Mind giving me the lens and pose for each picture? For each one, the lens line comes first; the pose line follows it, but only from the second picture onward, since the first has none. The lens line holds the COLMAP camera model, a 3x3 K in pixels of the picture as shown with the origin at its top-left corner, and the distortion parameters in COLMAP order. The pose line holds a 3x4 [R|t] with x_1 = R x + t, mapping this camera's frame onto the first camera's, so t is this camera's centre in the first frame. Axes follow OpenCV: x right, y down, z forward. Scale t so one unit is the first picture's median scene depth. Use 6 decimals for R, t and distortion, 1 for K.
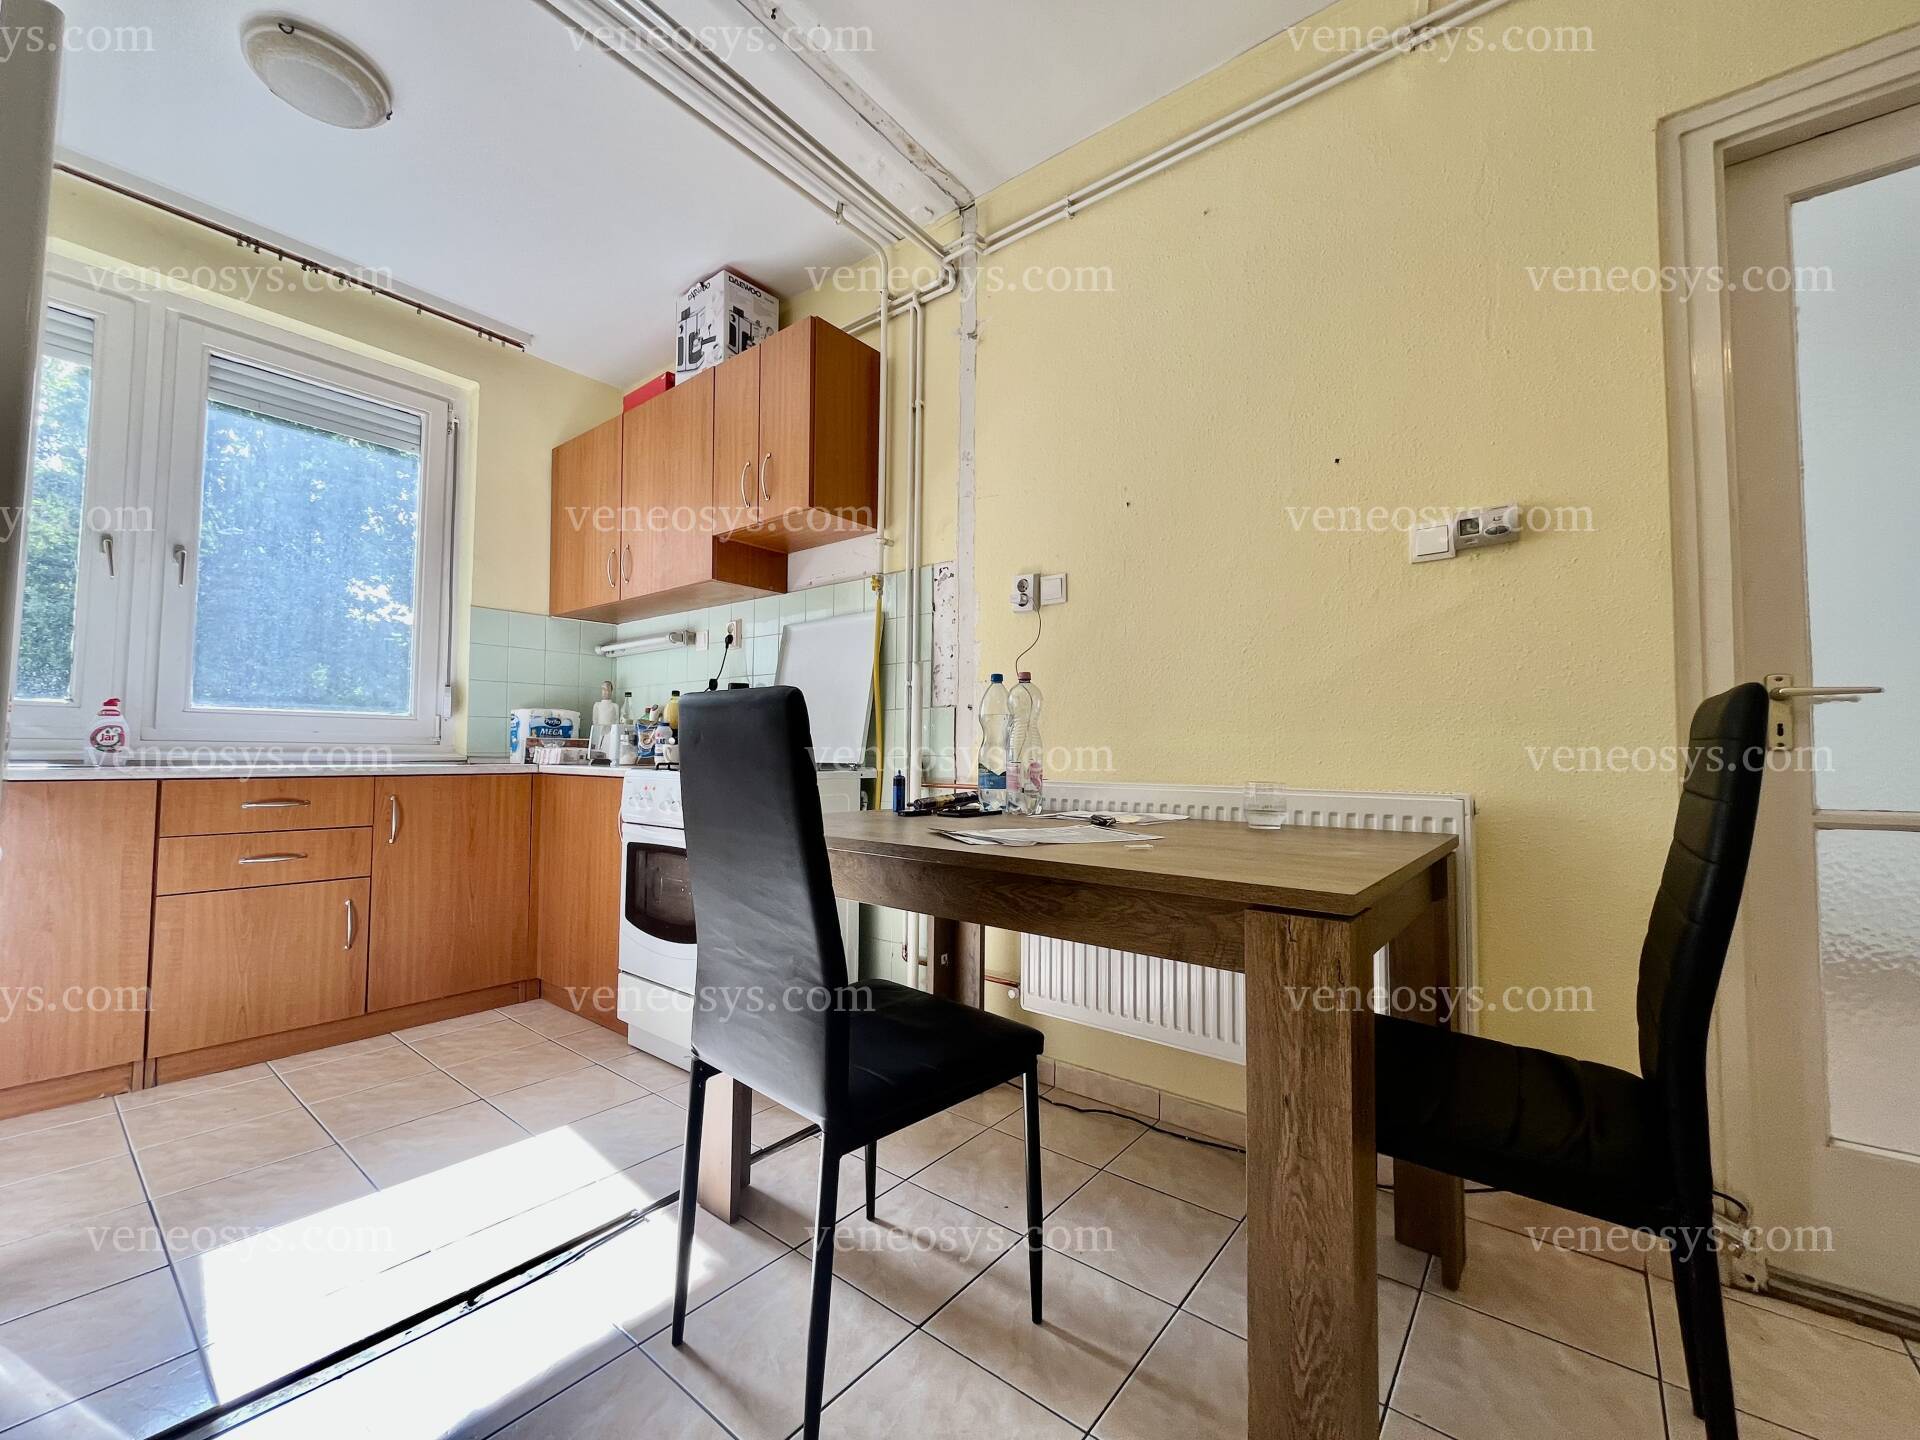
lens RADIAL K [[778.5, 0, 955.3], [0, 778.5, 720.3], [0, 0, 1]] dist [-0.001252, -0.000484]
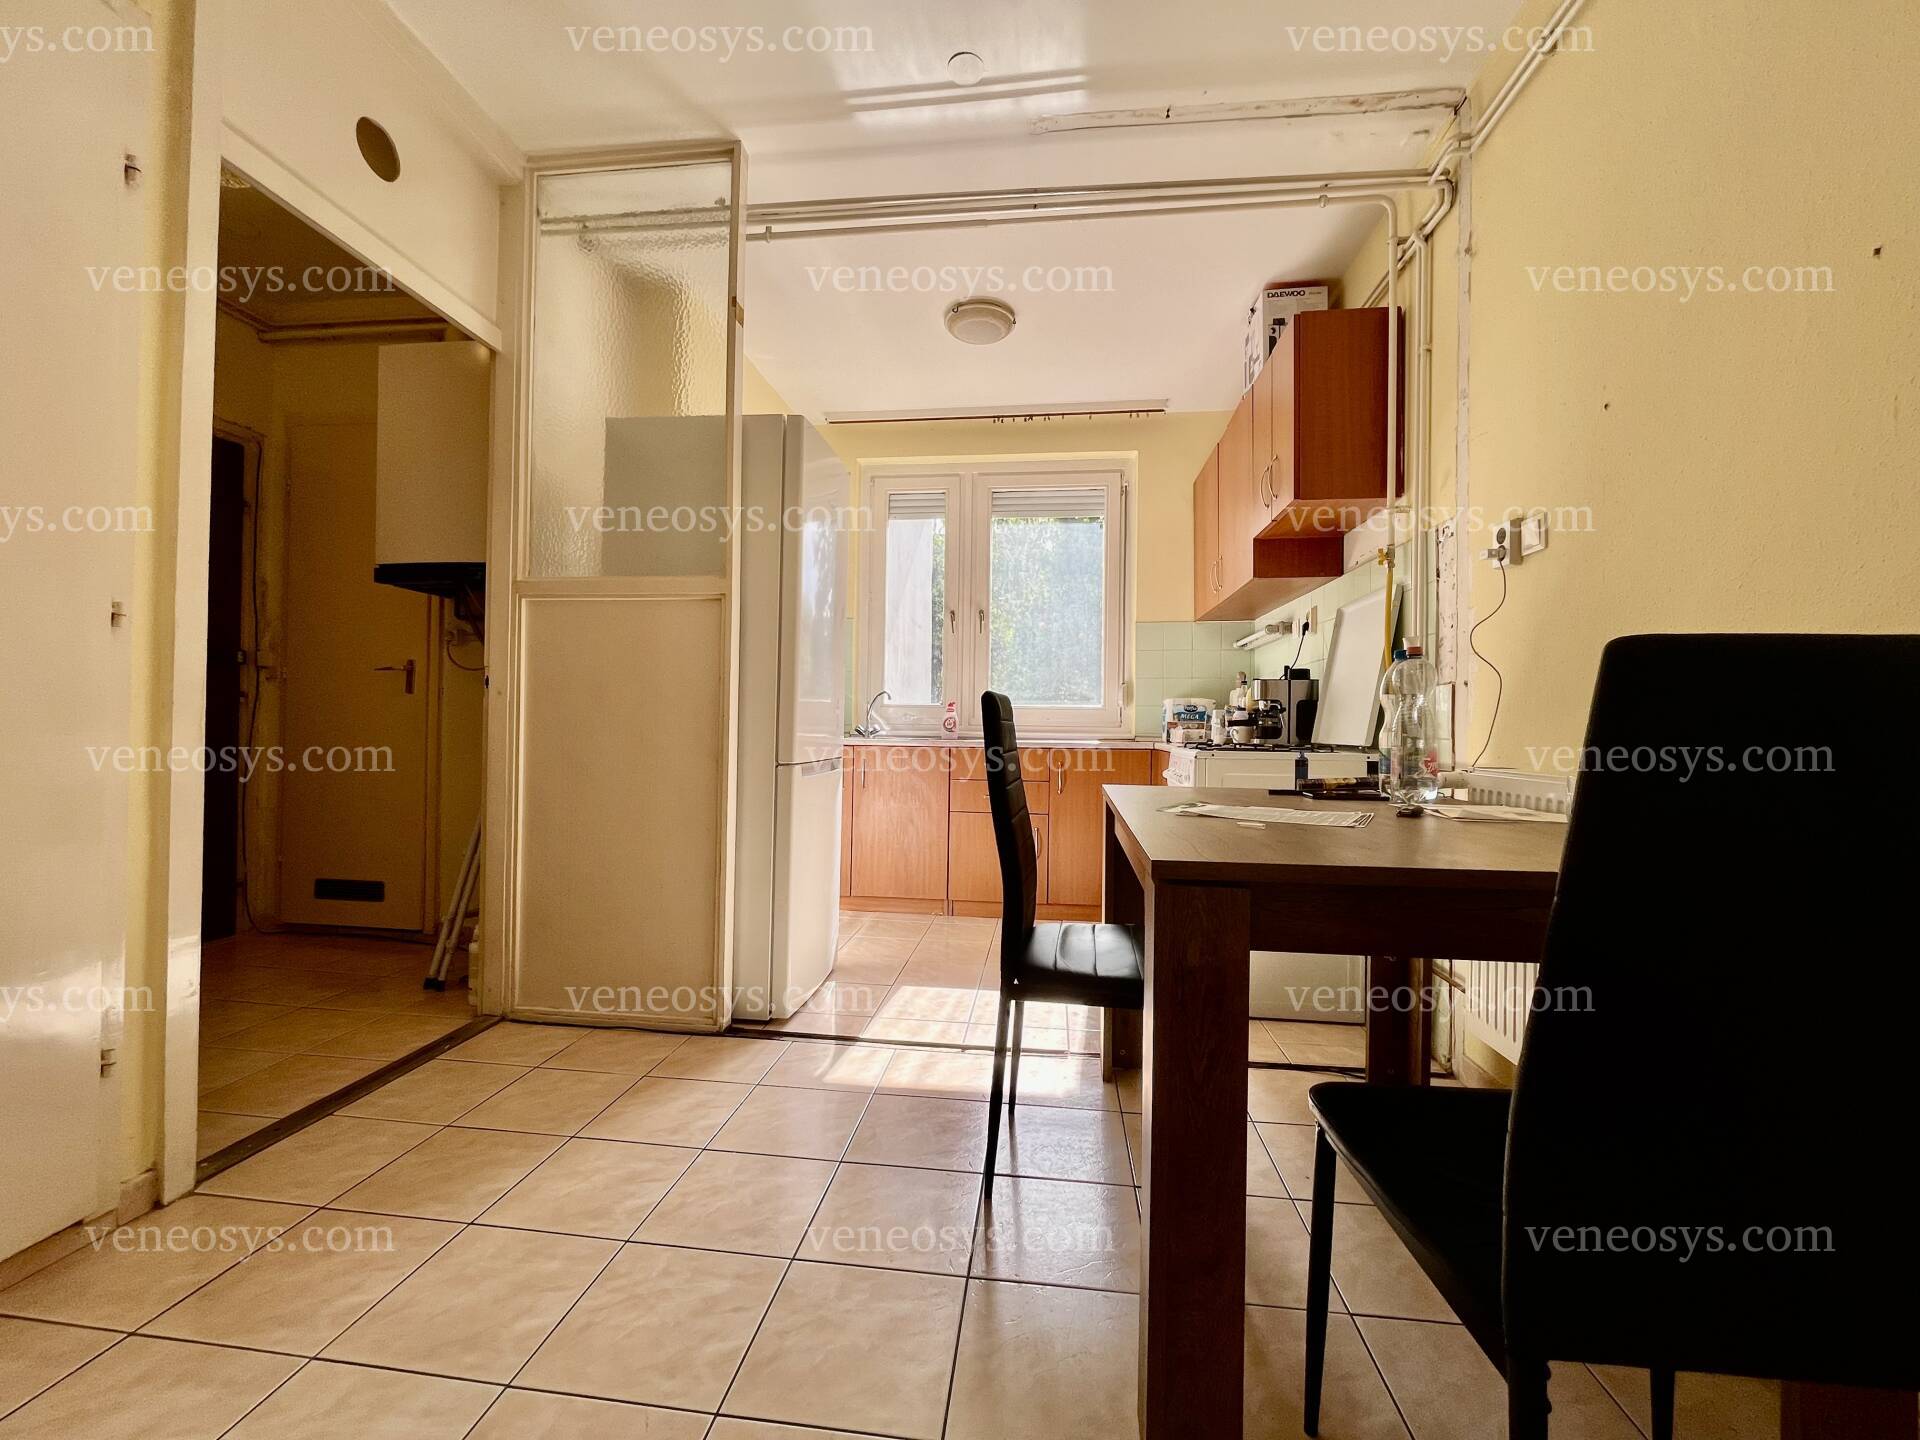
lens RADIAL K [[778.5, 0, 955.3], [0, 778.5, 720.3], [0, 0, 1]] dist [-0.001252, -0.000484]
pose [[0.524749, -0.009439, -0.851204, 0.373996], [0.029346, 0.999545, 0.007008, 0.001325], [0.850751, -0.028657, 0.524788, 0.044397]]
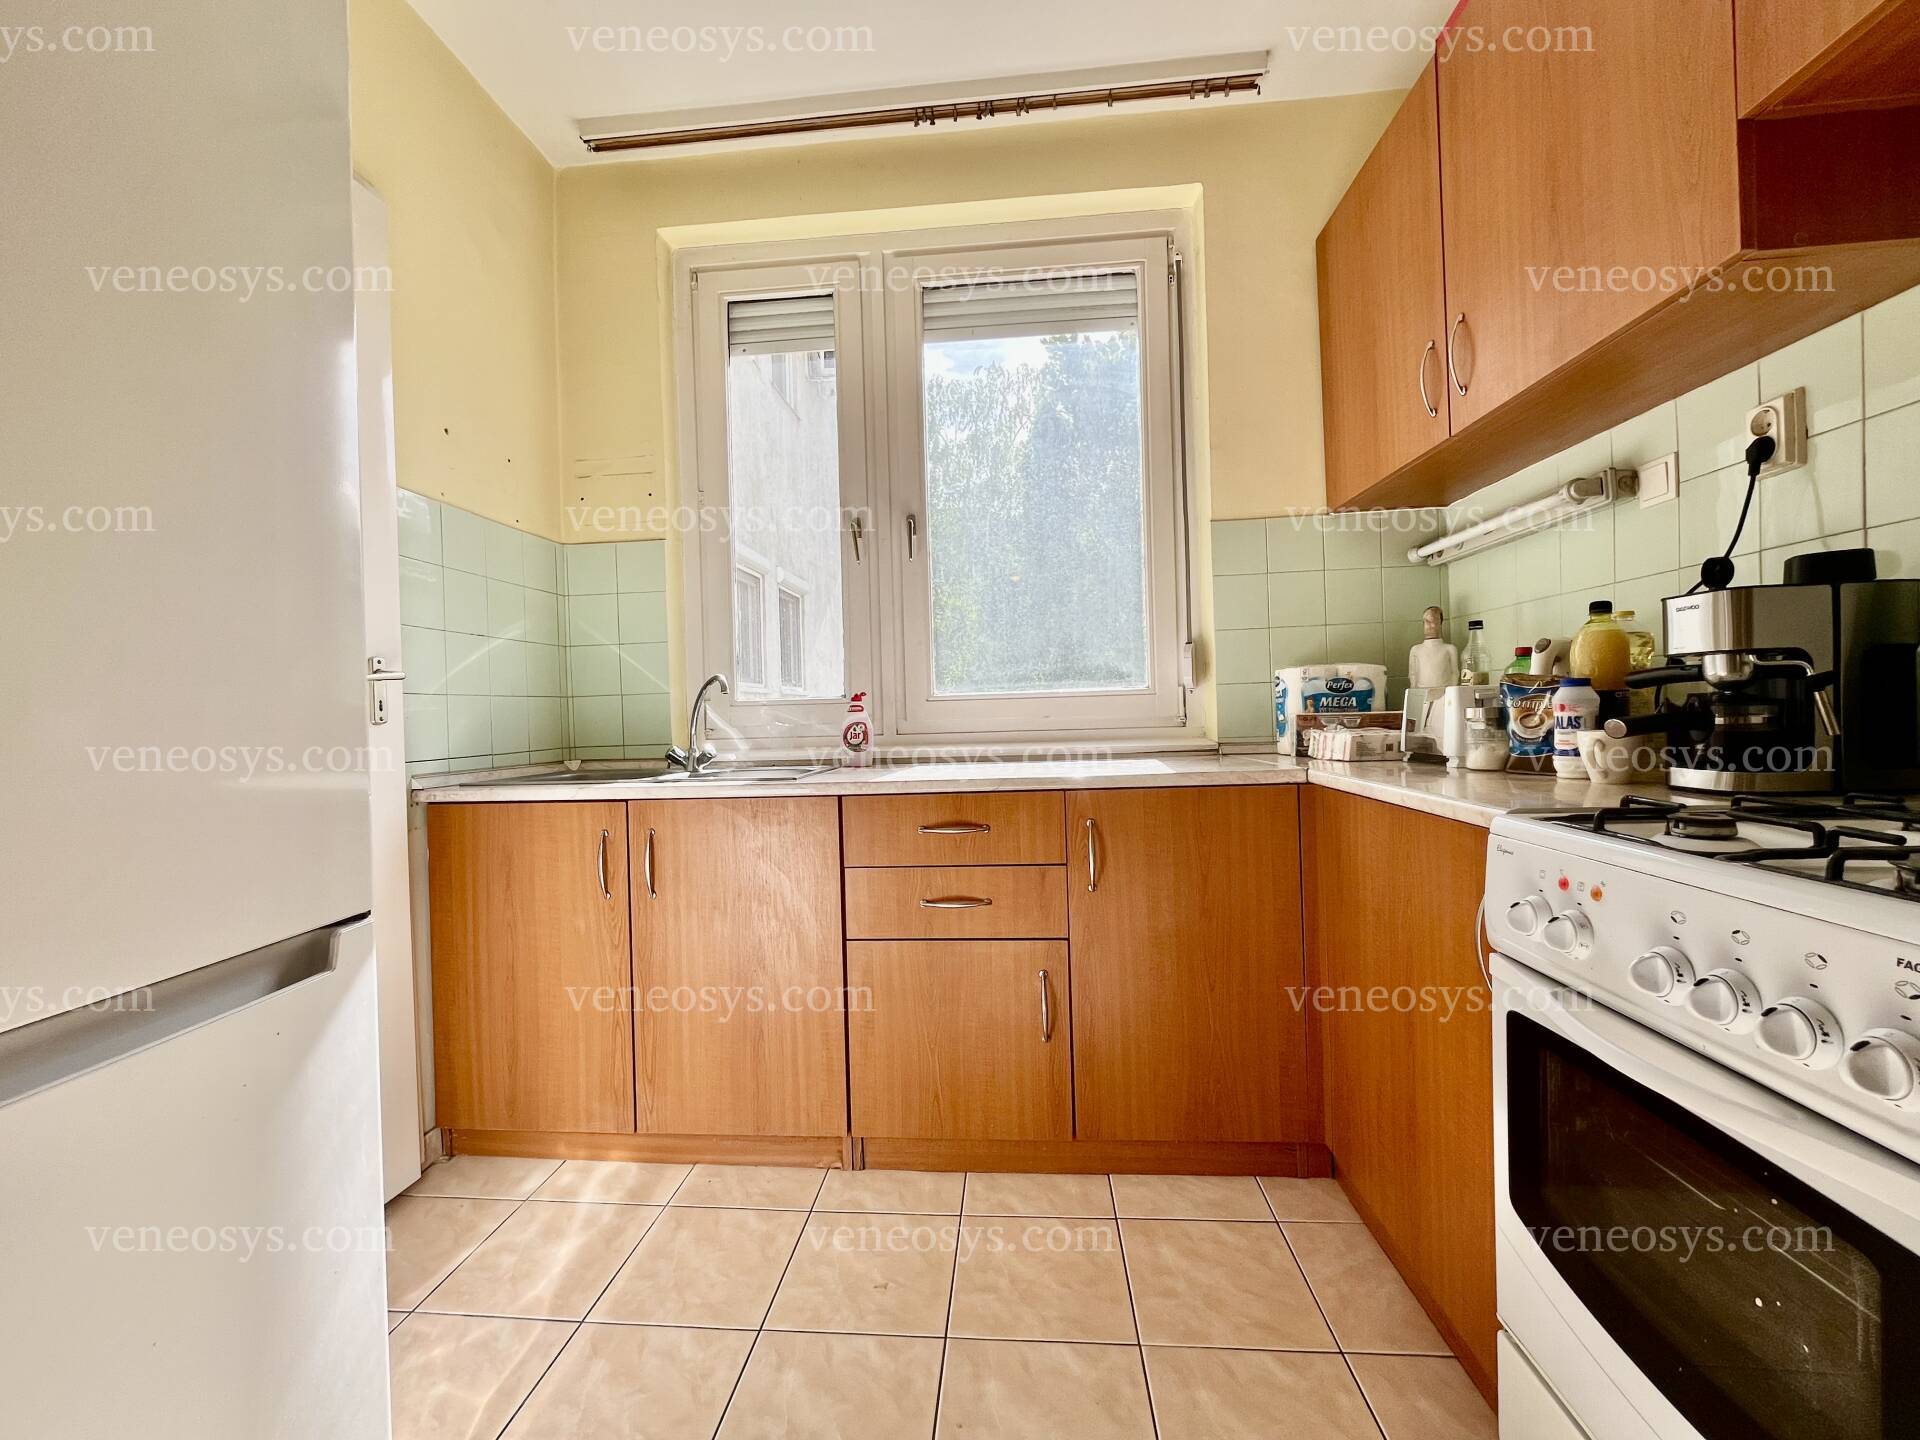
lens RADIAL K [[778.5, 0, 955.3], [0, 778.5, 720.3], [0, 0, 1]] dist [-0.001252, -0.000484]
pose [[0.557751, -0.016599, -0.829842, -0.206469], [0.072302, 0.996971, 0.028653, -0.010947], [0.826853, -0.075981, 0.557262, 0.468317]]
